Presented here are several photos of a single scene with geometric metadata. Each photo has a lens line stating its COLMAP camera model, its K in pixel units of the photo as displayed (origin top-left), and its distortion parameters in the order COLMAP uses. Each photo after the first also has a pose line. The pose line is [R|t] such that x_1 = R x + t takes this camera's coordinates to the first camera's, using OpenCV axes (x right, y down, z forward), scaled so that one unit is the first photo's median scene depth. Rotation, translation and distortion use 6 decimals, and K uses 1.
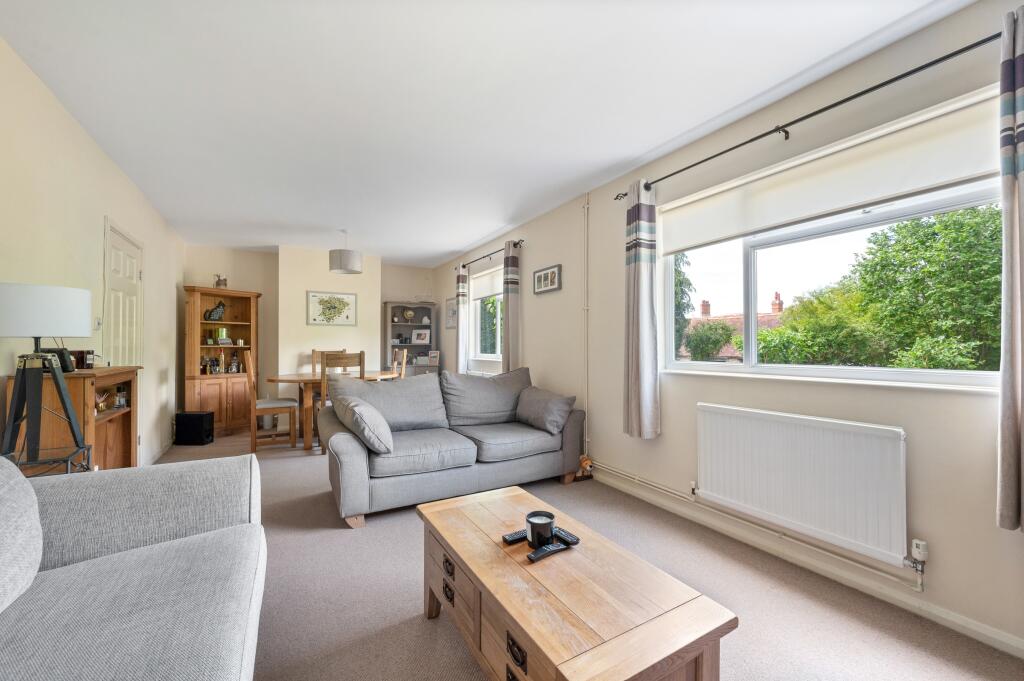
lens RADIAL K [[410.3, 0, 515.1], [0, 410.3, 336.5], [0, 0, 1]] dist [-0.010857, 0.000105]
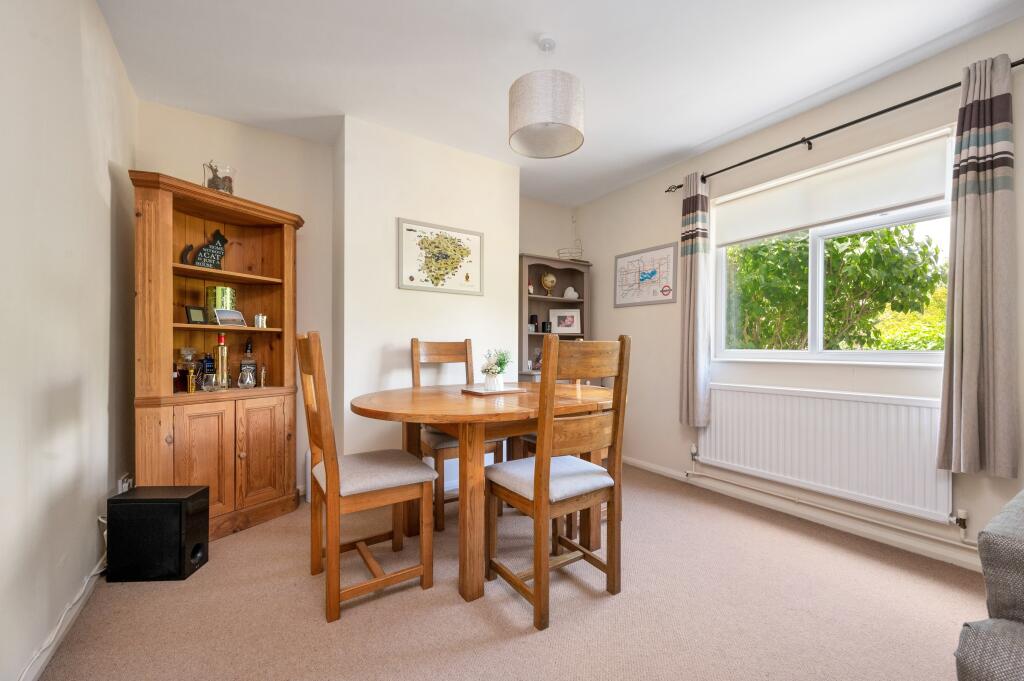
lens RADIAL K [[410.3, 0, 511.1], [0, 410.3, 347.2], [0, 0, 1]] dist [-0.010857, 0.000105]
pose [[0.998350, 0.000101, 0.057420, -0.420229], [-0.000399, 0.999987, 0.005179, 0.041684], [-0.057418, -0.005193, 0.998337, 0.526202]]
